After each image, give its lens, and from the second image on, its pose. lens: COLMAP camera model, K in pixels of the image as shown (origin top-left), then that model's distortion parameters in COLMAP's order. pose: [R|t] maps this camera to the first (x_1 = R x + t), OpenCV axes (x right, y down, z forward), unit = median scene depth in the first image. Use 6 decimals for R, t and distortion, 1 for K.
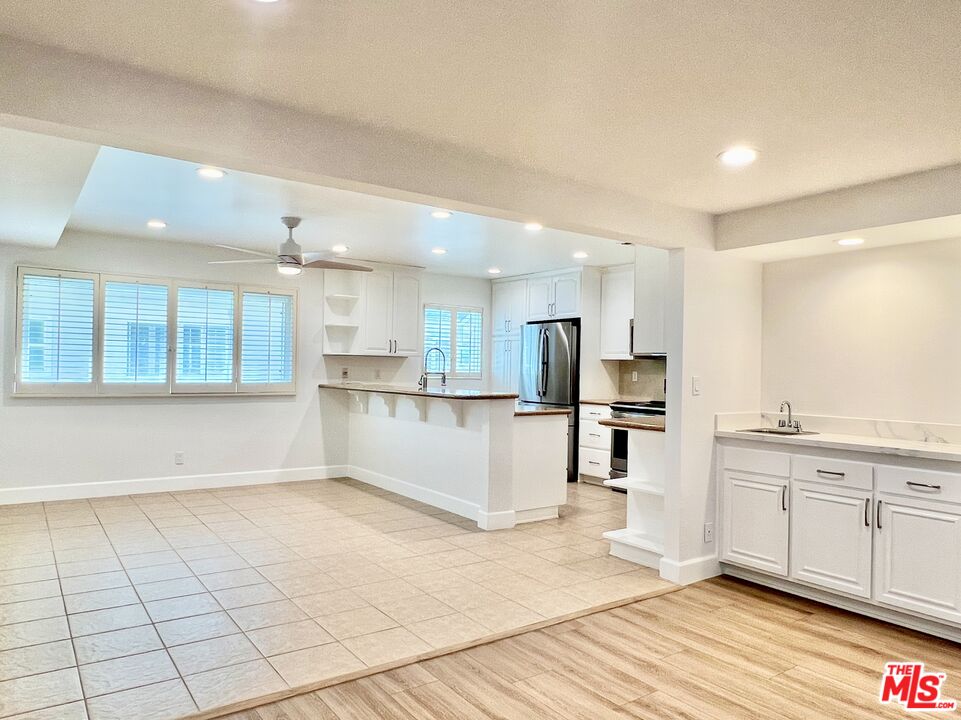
lens RADIAL K [[670.3, 0, 502.9], [0, 670.3, 361.7], [0, 0, 1]] dist [0.001735, -0.001571]
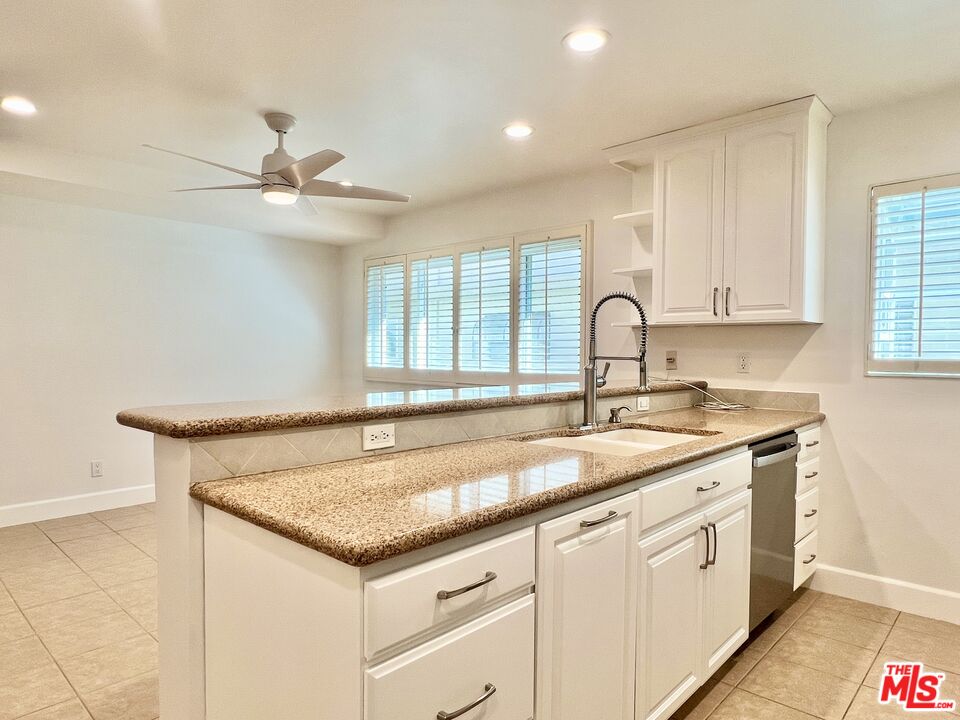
lens RADIAL K [[595.4, 0, 497.6], [0, 595.4, 363.5], [0, 0, 1]] dist [0.000165, 0.000214]
pose [[0.209213, 0.005021, -0.977857, 0.366198], [0.011578, 0.999904, 0.007612, 0.026801], [0.977802, -0.012914, 0.209135, 1.397001]]
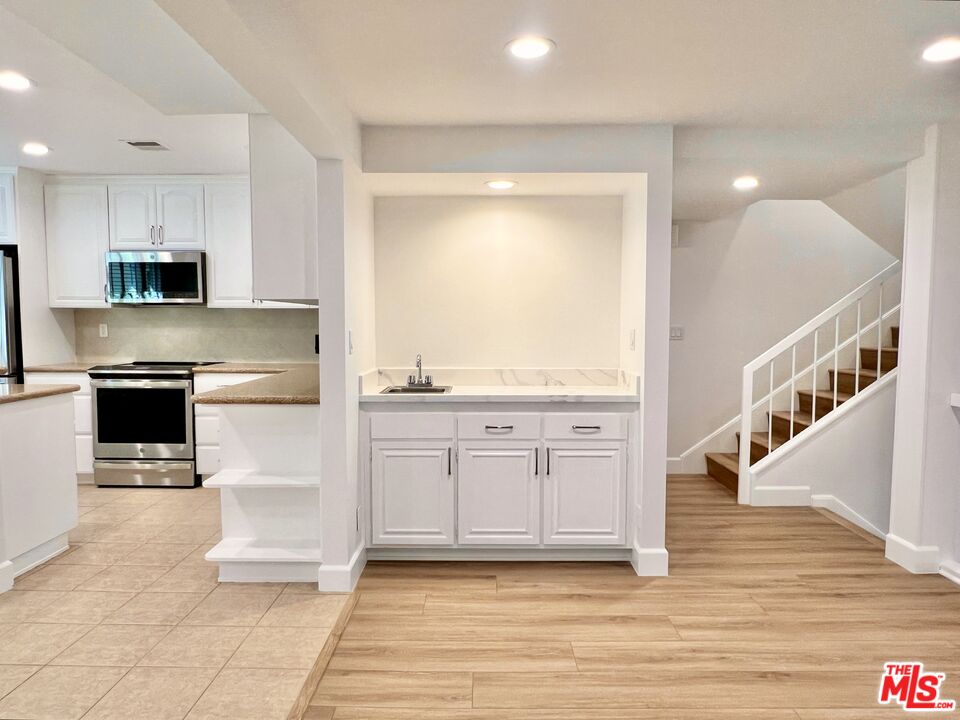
lens RADIAL K [[643.2, 0, 484.2], [0, 643.2, 365.5], [0, 0, 1]] dist [0.004119, -0.002579]
pose [[0.601938, -0.067969, 0.795645, -0.223353], [0.000125, 0.996379, 0.085022, -0.000756], [-0.798542, -0.051079, 0.599767, 0.417480]]
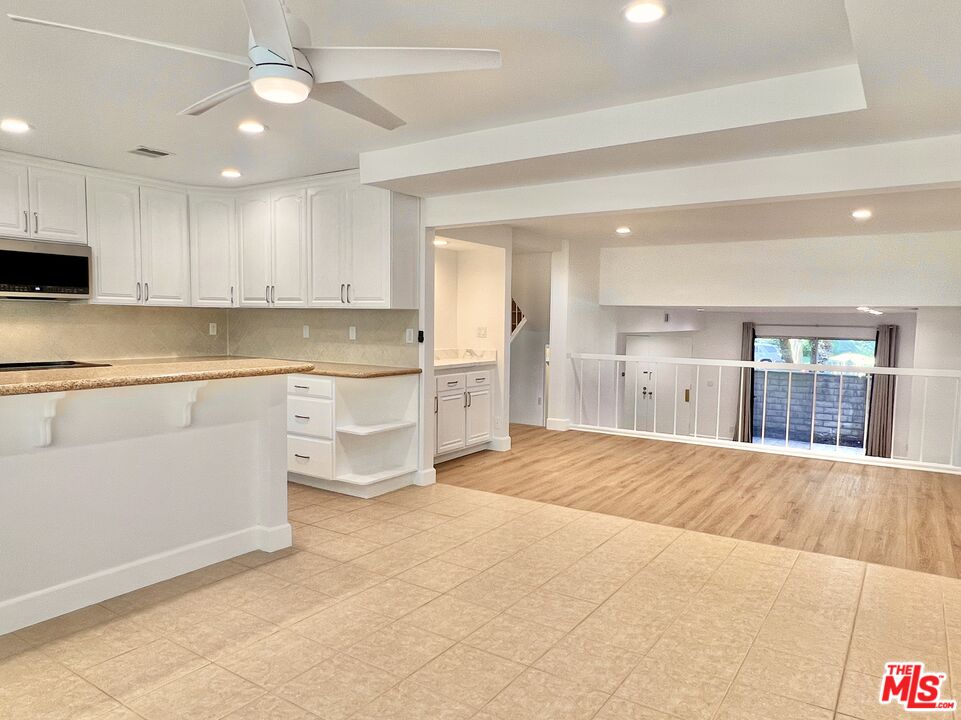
lens RADIAL K [[643.9, 0, 484.7], [0, 643.9, 365.5], [0, 0, 1]] dist [0.004119, -0.002579]
pose [[-0.339562, -0.089640, 0.936303, -0.934136], [-0.028850, 0.995973, 0.084890, -0.015218], [-0.940141, 0.001813, -0.340780, 1.310456]]
